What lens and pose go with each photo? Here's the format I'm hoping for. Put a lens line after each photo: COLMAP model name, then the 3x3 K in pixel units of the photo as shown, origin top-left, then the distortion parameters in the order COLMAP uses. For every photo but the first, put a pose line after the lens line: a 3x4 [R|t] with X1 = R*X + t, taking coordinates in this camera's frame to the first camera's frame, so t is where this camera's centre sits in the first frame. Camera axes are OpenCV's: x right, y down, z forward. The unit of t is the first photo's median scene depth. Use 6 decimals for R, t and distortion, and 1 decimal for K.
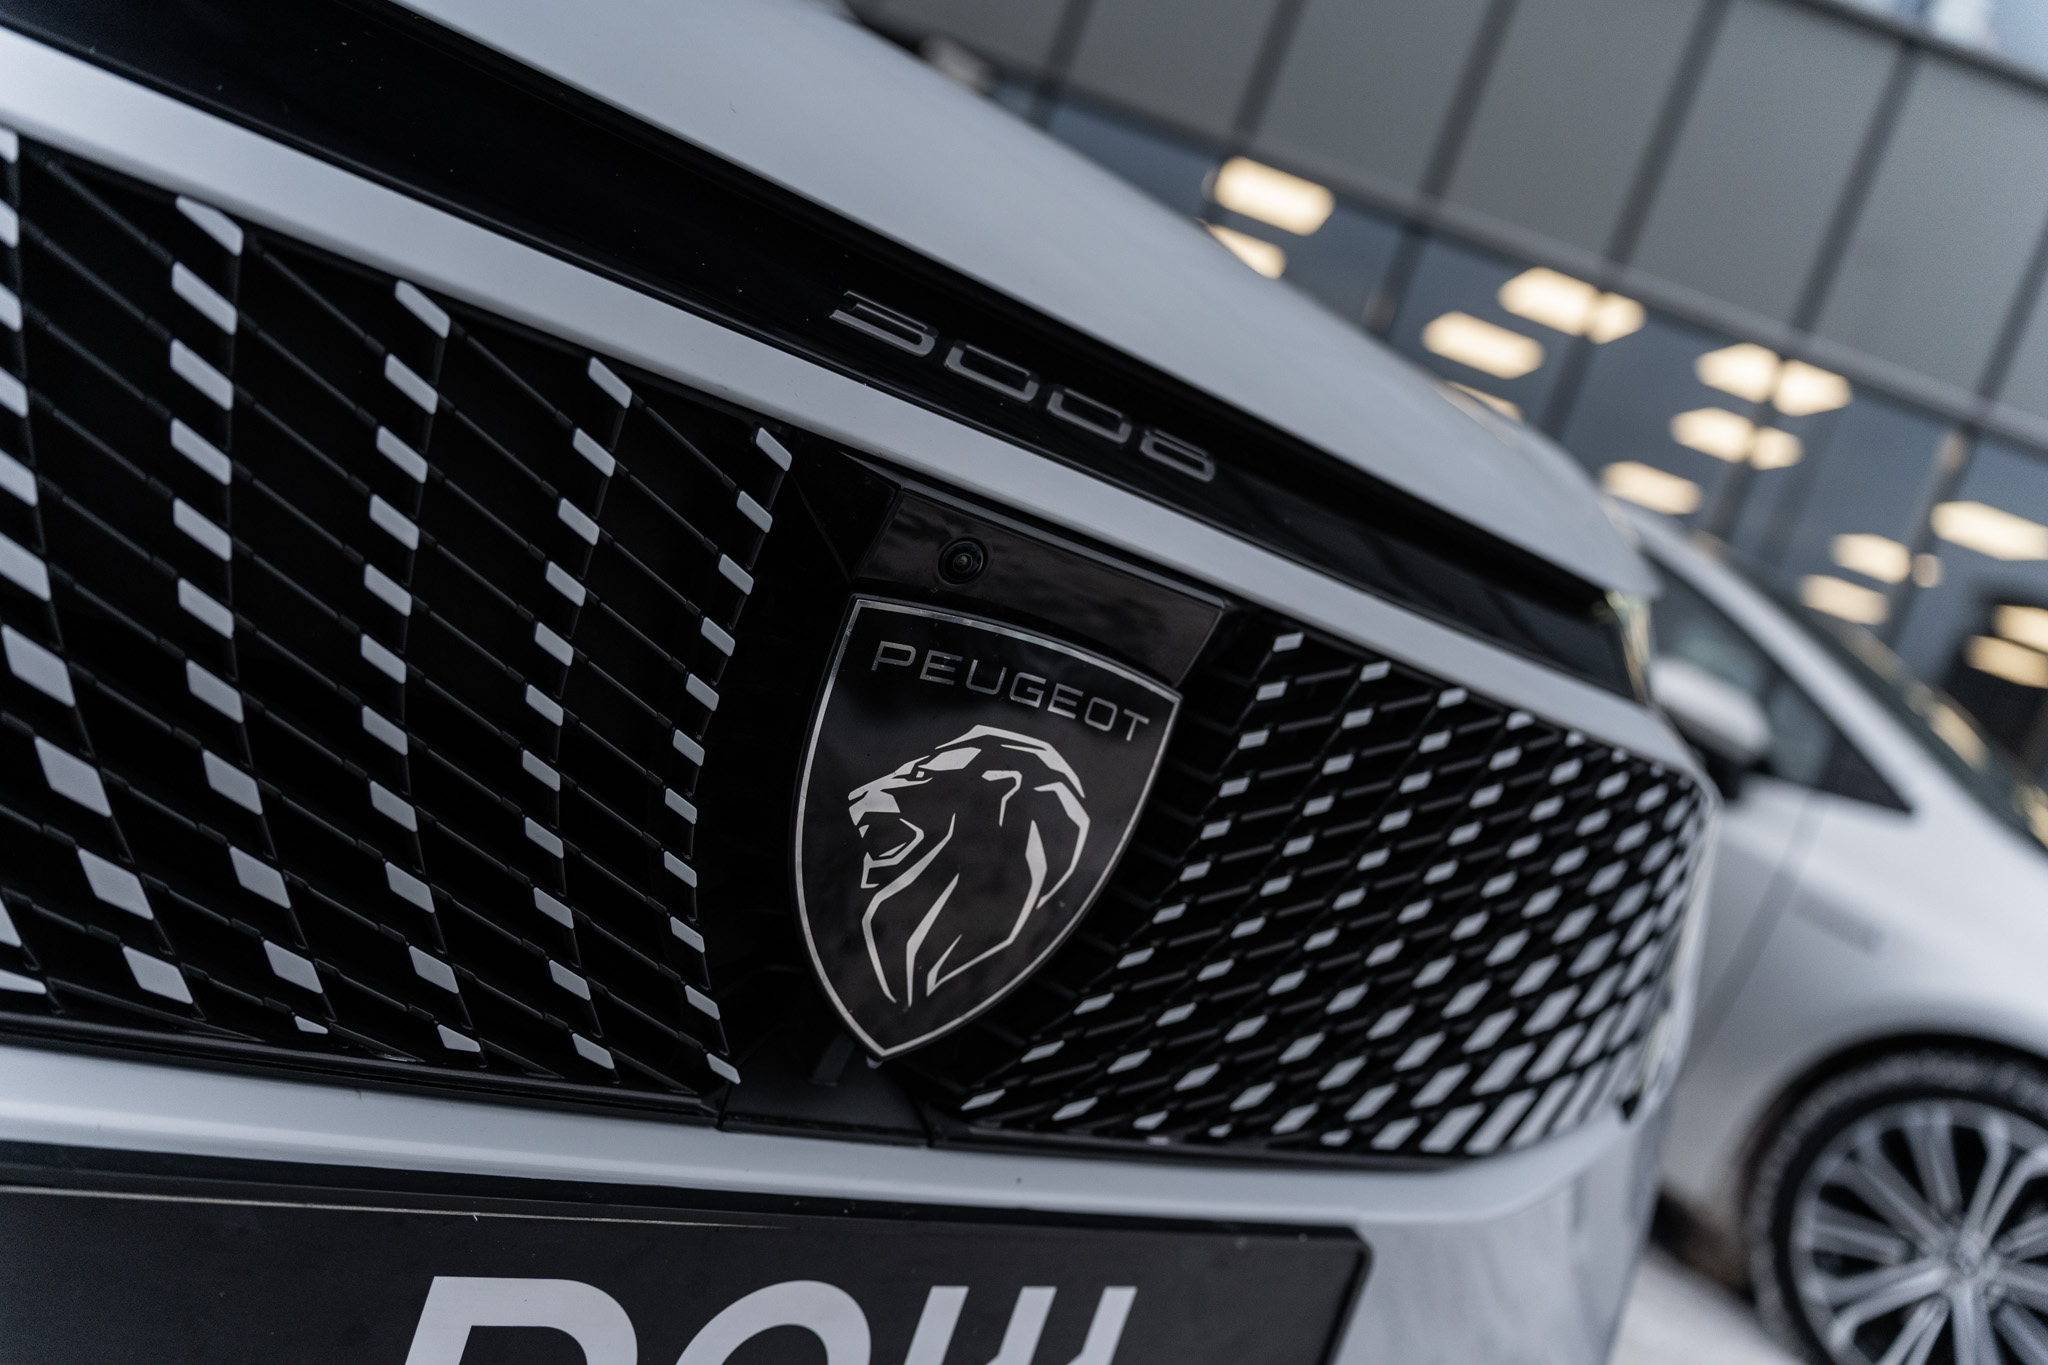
lens RADIAL K [[1648.6, 0, 1018.7], [0, 1648.6, 668.0], [0, 0, 1]] dist [0.021763, -0.012048]
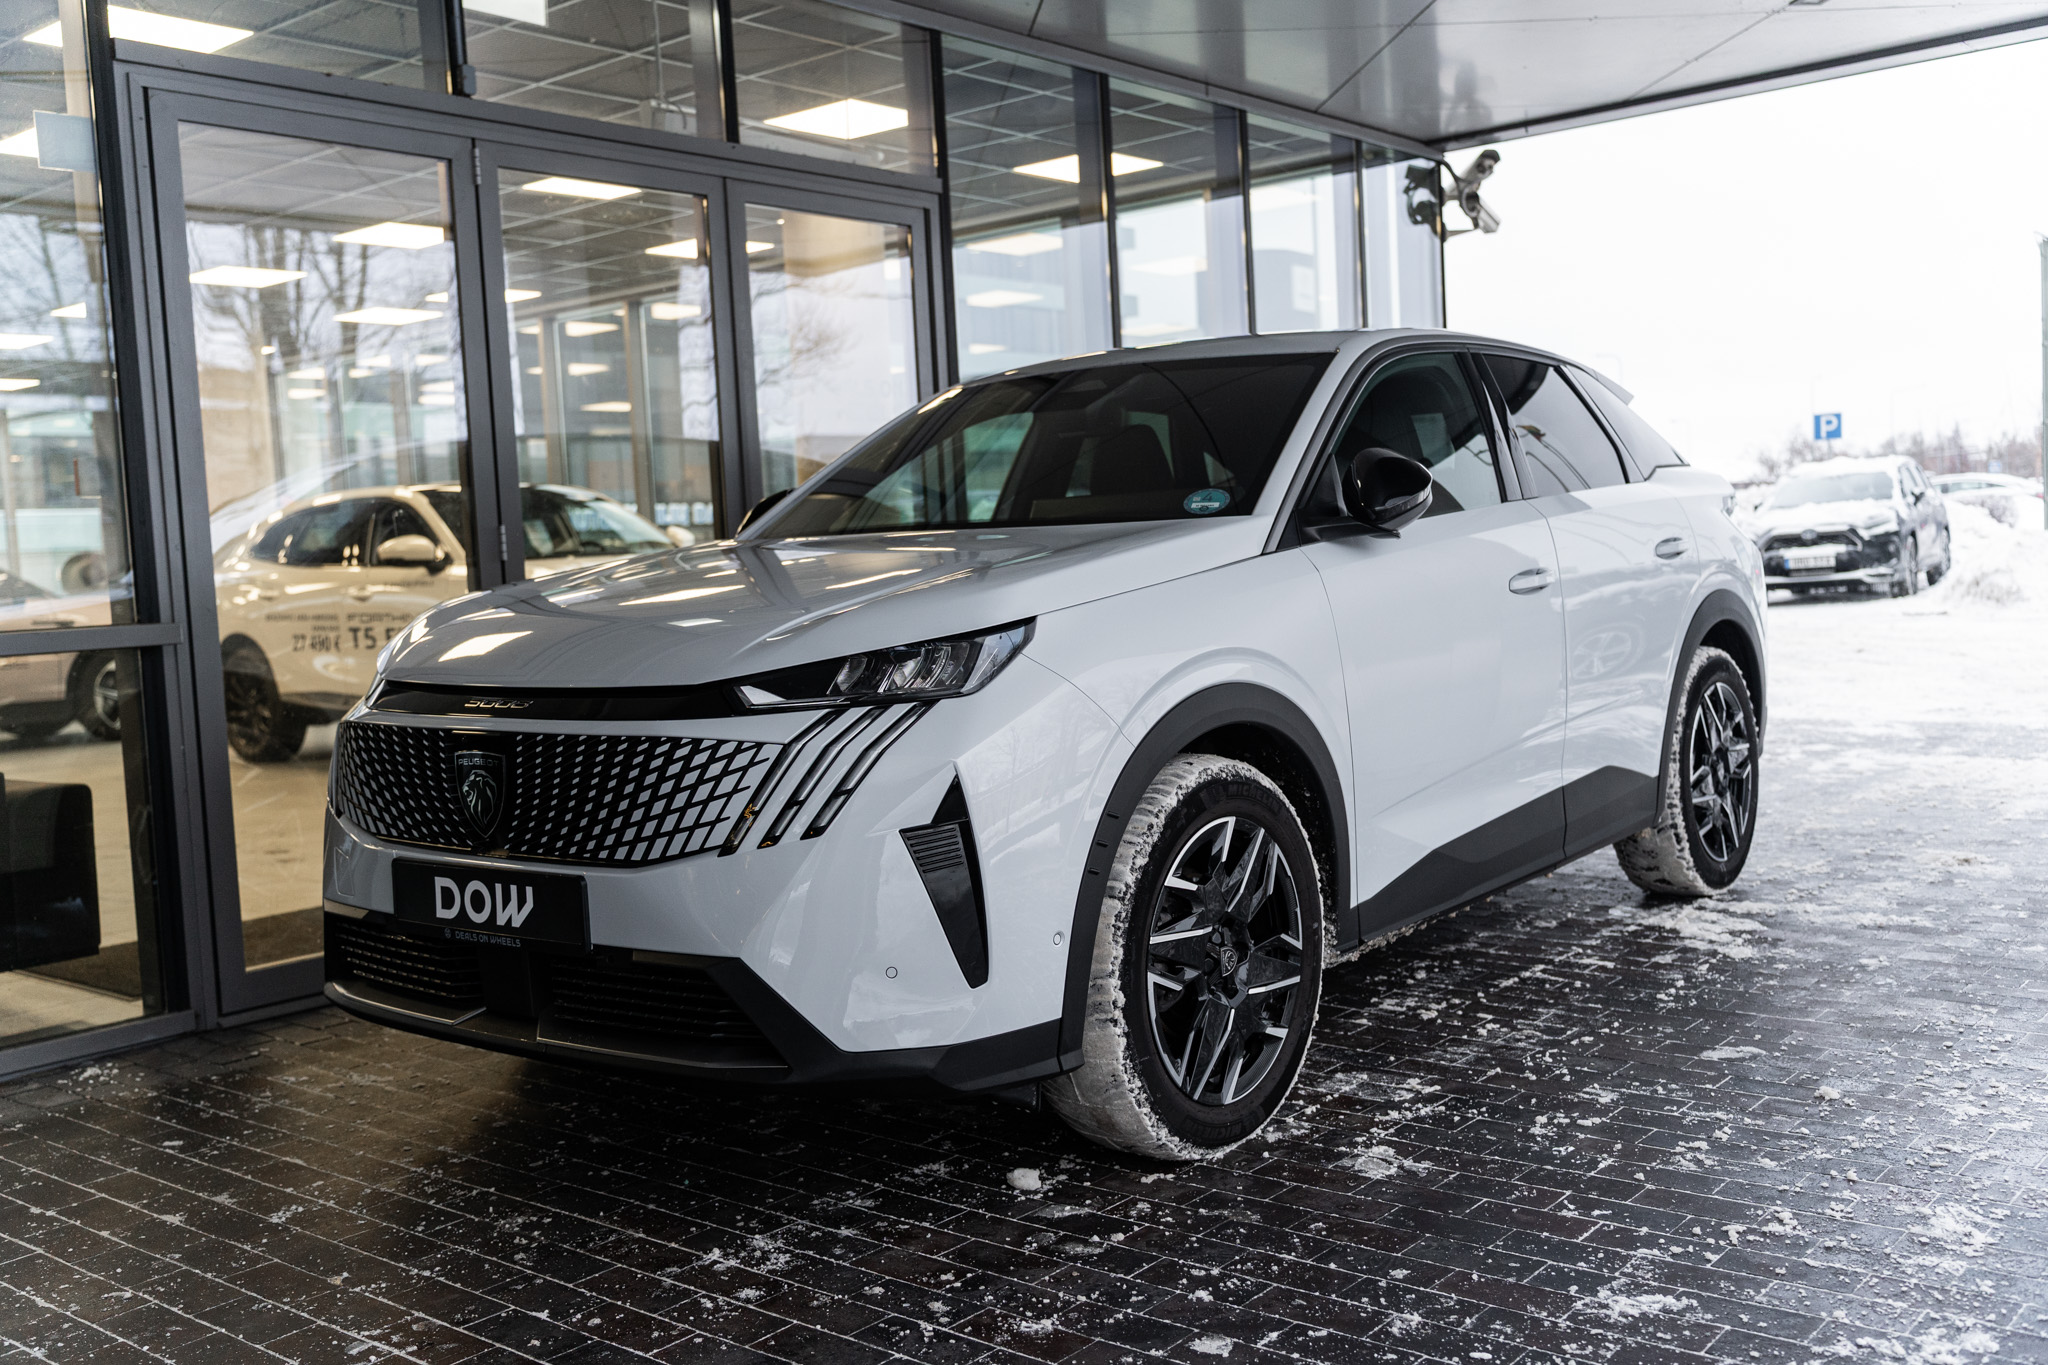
lens RADIAL K [[2006.4, 0, 1024.5], [0, 2006.4, 684.7], [0, 0, 1]] dist [0.049973, 0.000000]
pose [[0.257074, -0.290404, -0.921726, 4.994233], [0.070461, 0.956875, -0.281826, 1.324970], [0.963820, 0.007505, 0.266449, 0.745904]]
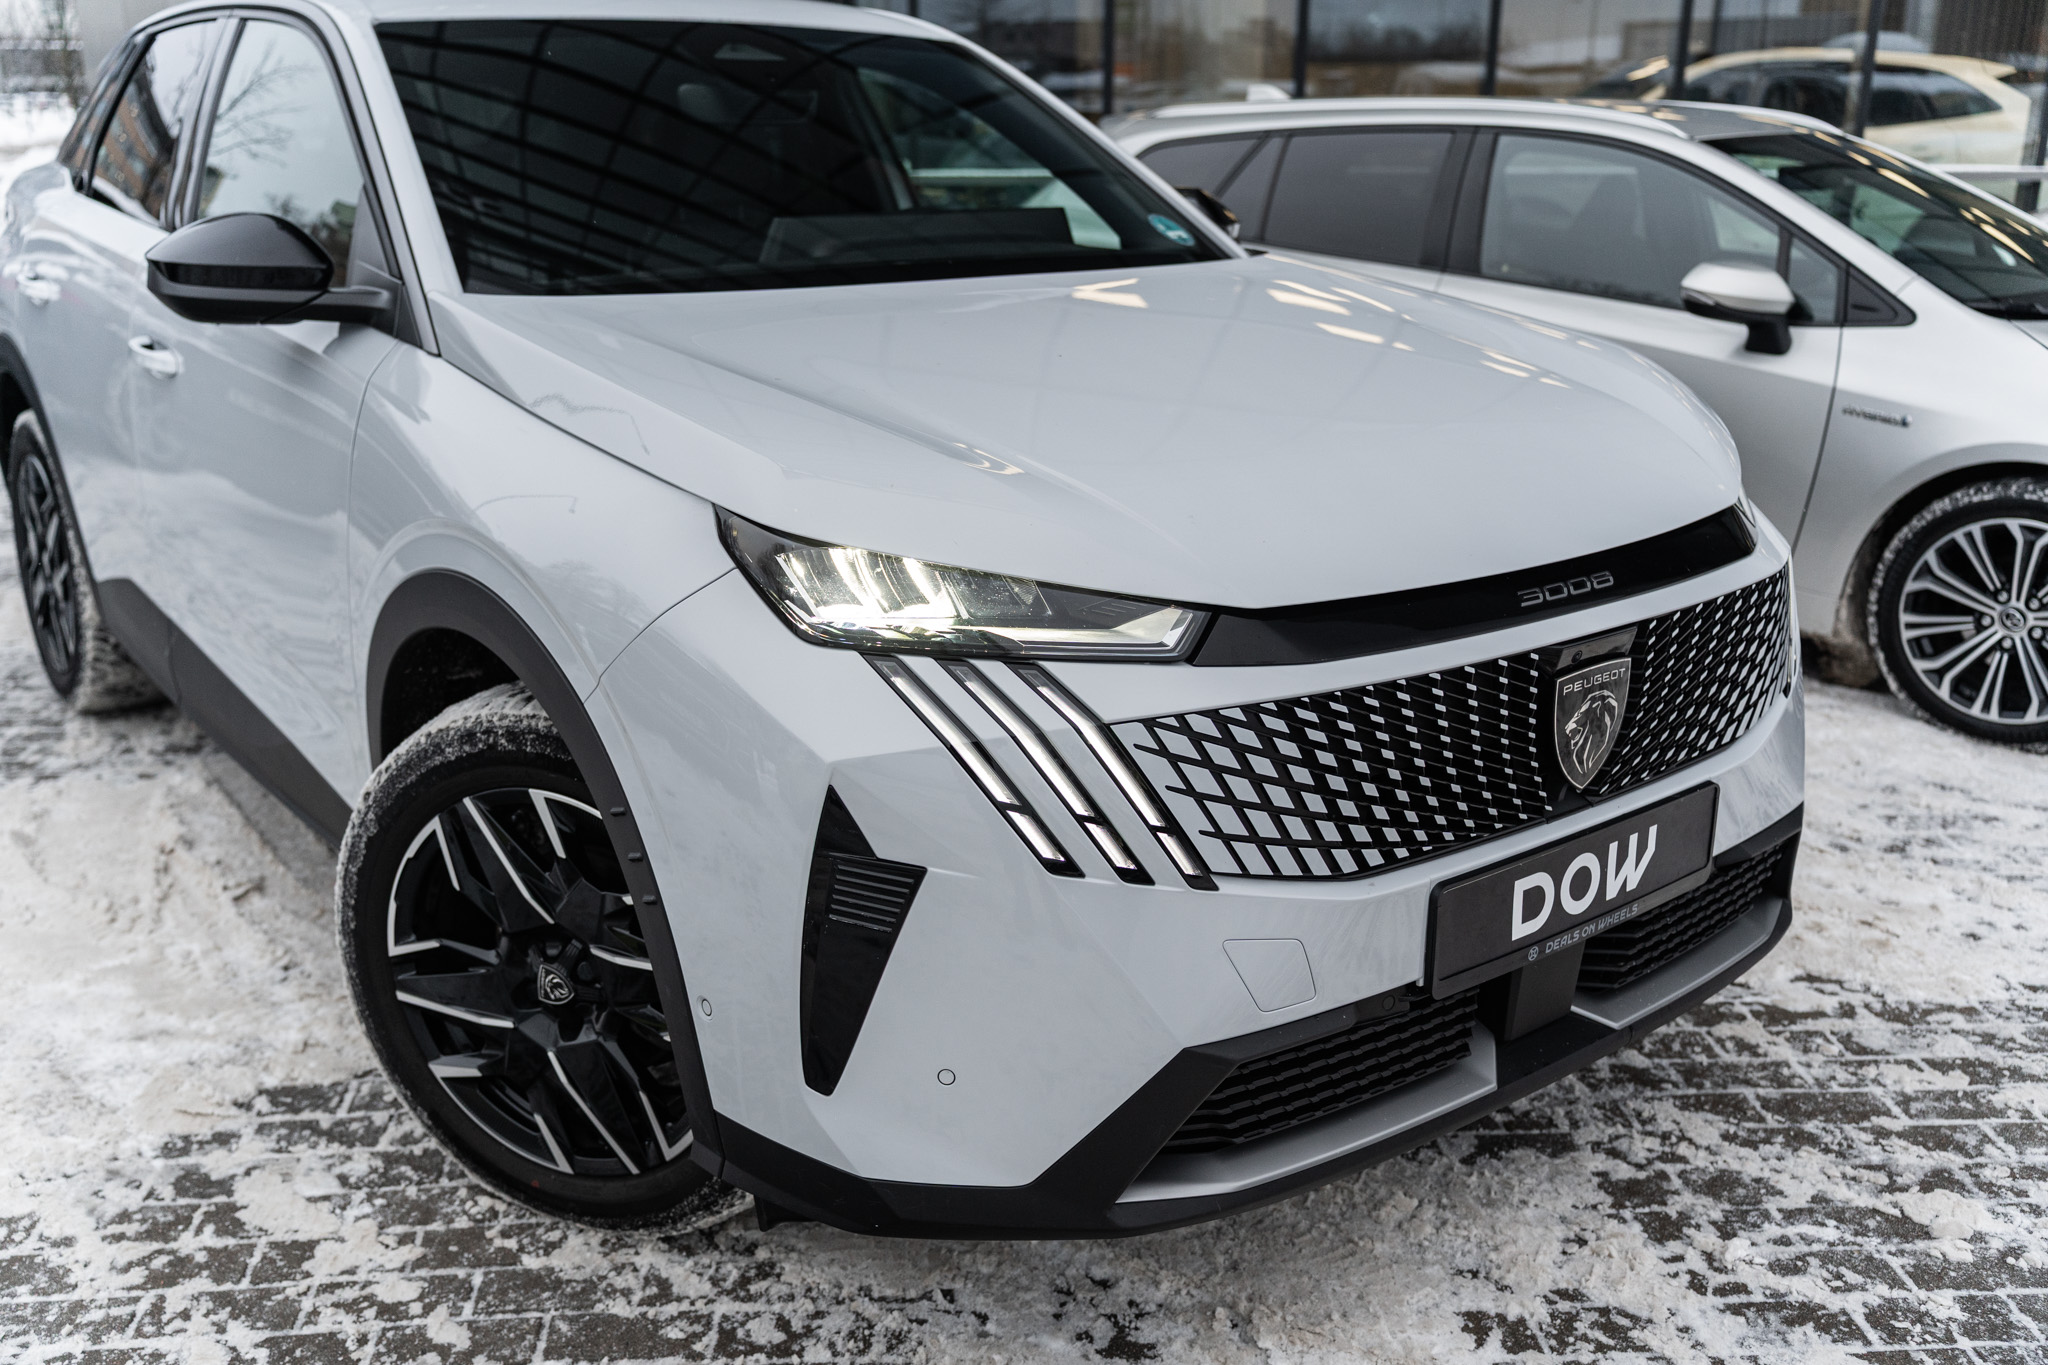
lens RADIAL K [[1833.6, 0, 1017.1], [0, 1833.6, 678.8], [0, 0, 1]] dist [0.012629, -0.014045]
pose [[0.937991, -0.343765, -0.044707, -0.739039], [0.344646, 0.910875, 0.226991, -0.982250], [-0.037309, -0.228324, 0.972870, -2.065404]]
